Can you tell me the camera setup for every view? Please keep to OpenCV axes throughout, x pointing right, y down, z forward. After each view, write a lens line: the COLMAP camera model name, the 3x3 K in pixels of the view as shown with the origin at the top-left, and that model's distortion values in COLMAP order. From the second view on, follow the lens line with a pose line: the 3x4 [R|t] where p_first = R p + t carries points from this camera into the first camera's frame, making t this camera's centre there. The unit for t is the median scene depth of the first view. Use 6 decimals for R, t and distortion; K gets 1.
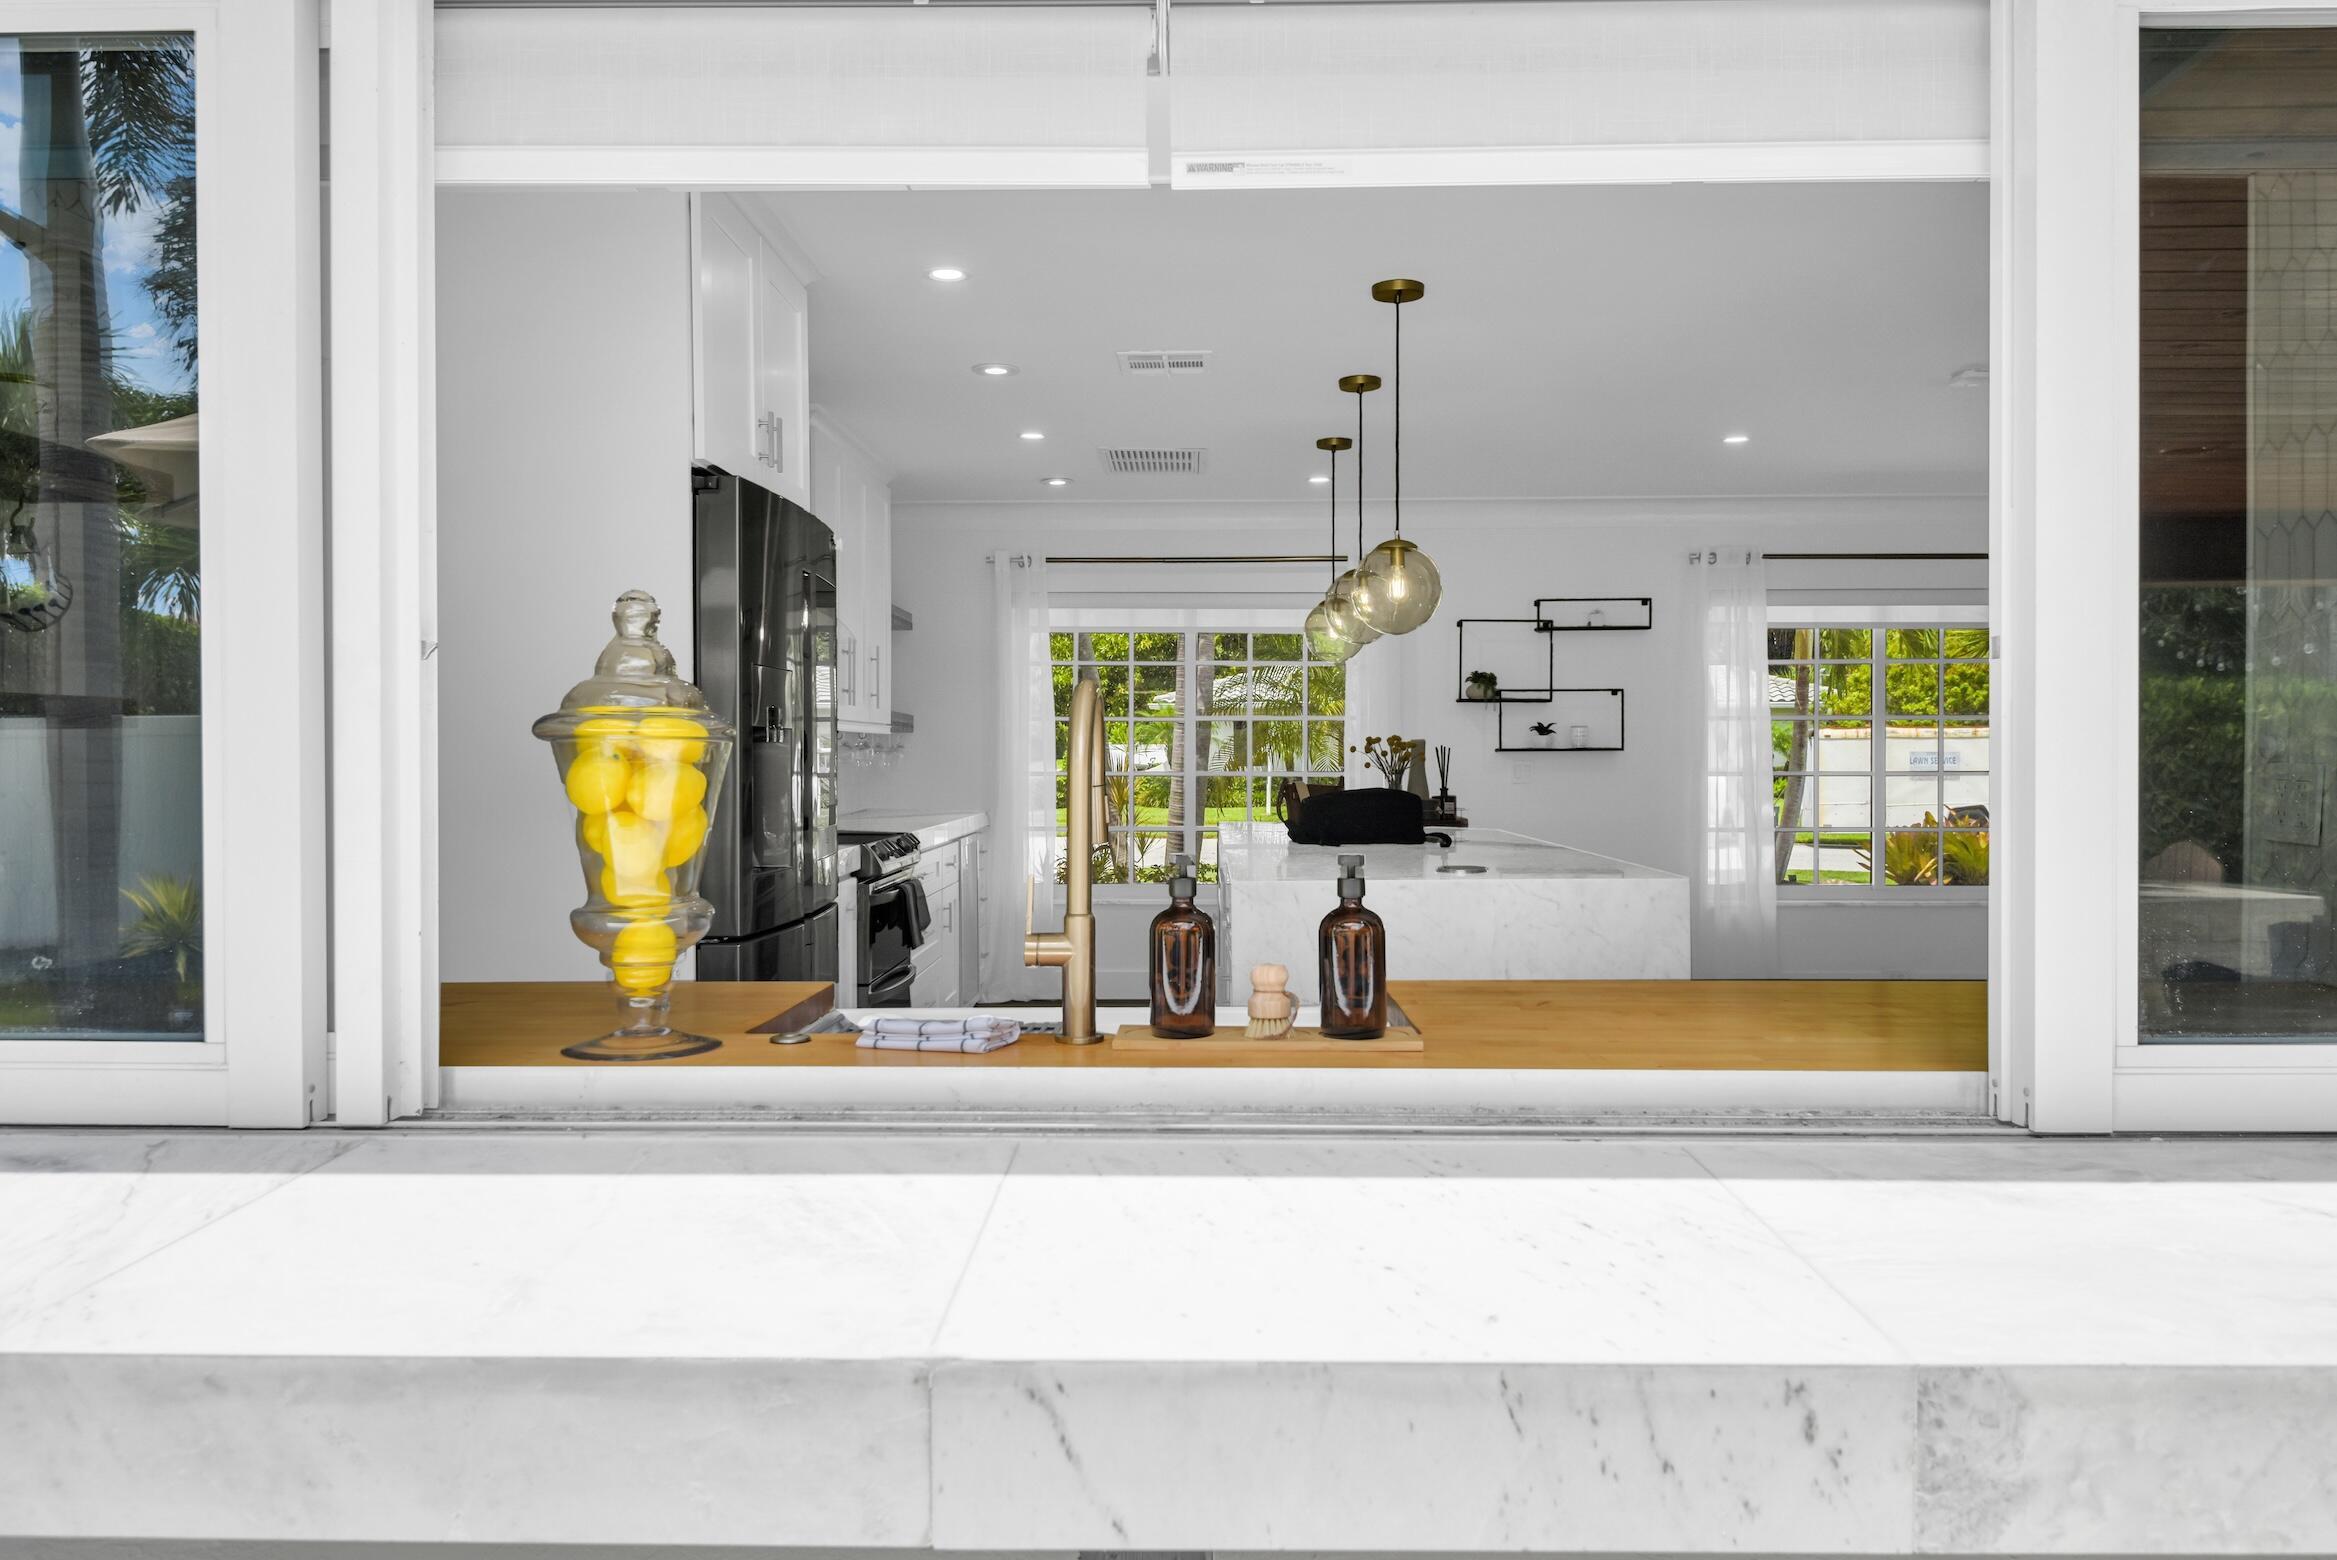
lens RADIAL K [[1351.0, 0, 1164.1], [0, 1351.0, 759.3], [0, 0, 1]] dist [-0.000261, -0.025887]
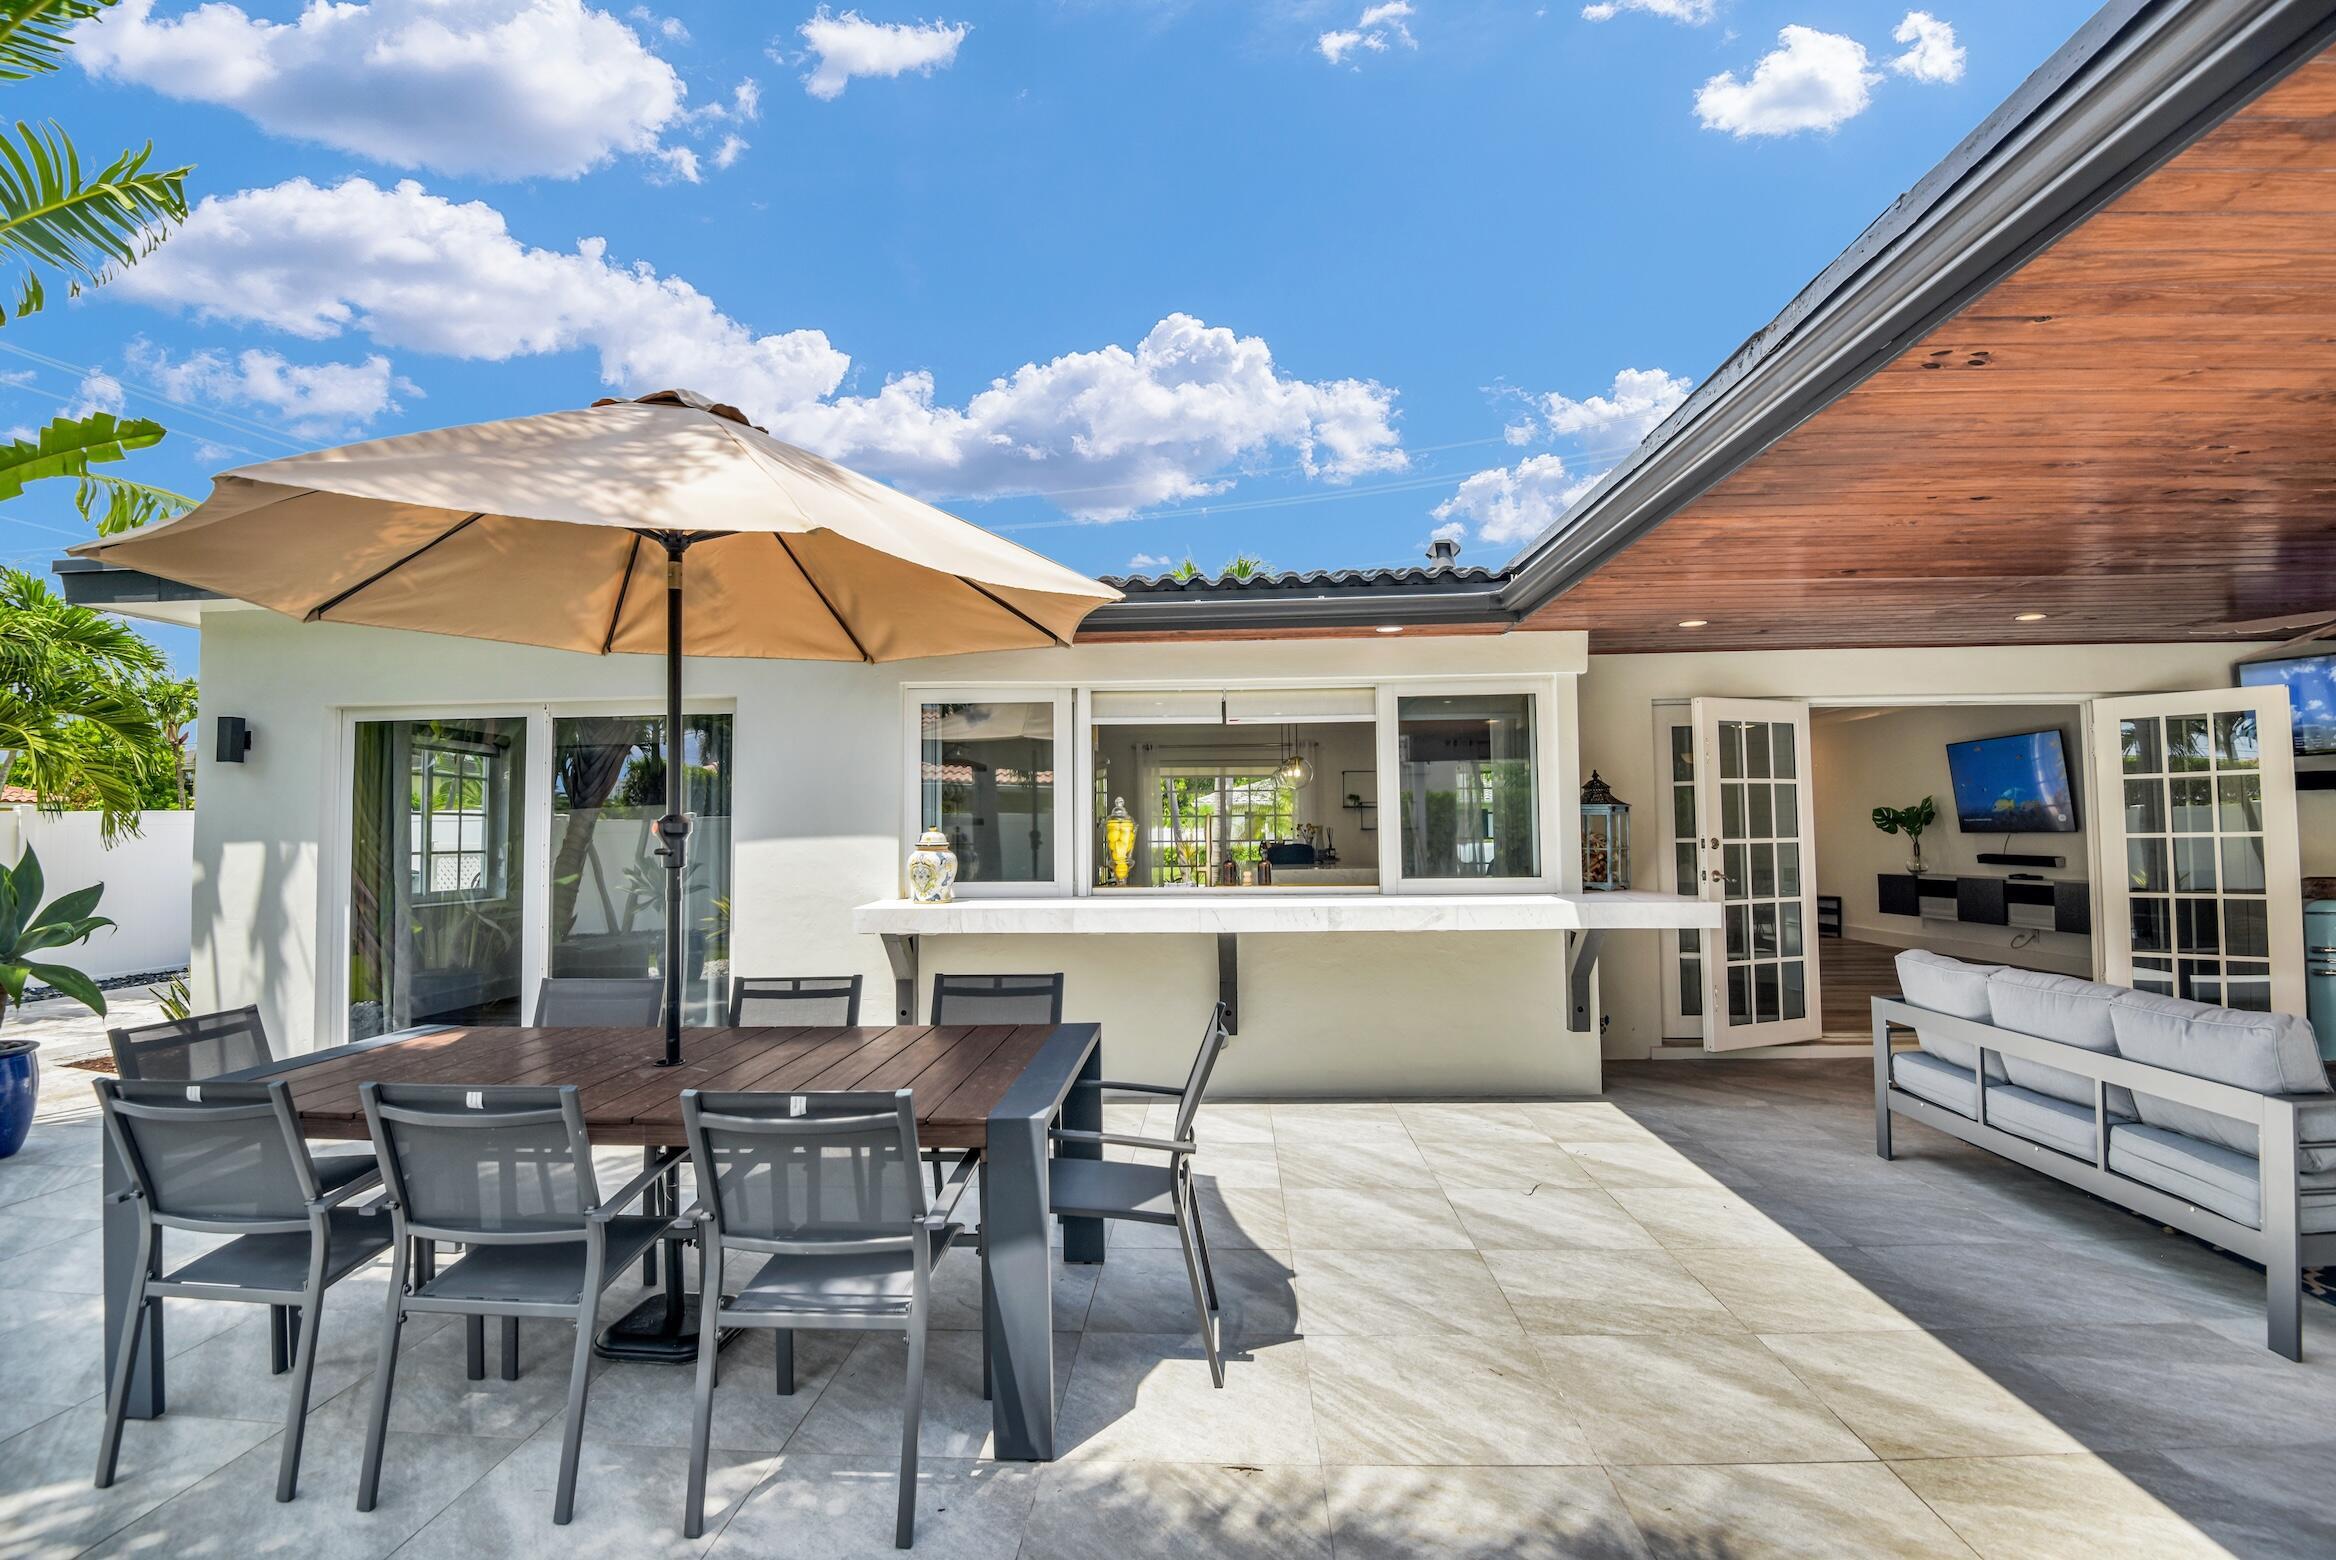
lens RADIAL K [[1053.0, 0, 1168.0], [0, 1053.0, 780.0], [0, 0, 1]] dist [-0.017415, 0.000209]
pose [[0.999659, -0.009674, -0.024234, -0.119348], [0.008265, 0.998307, -0.057571, 0.041679], [0.024750, 0.057351, 0.998047, -3.008430]]
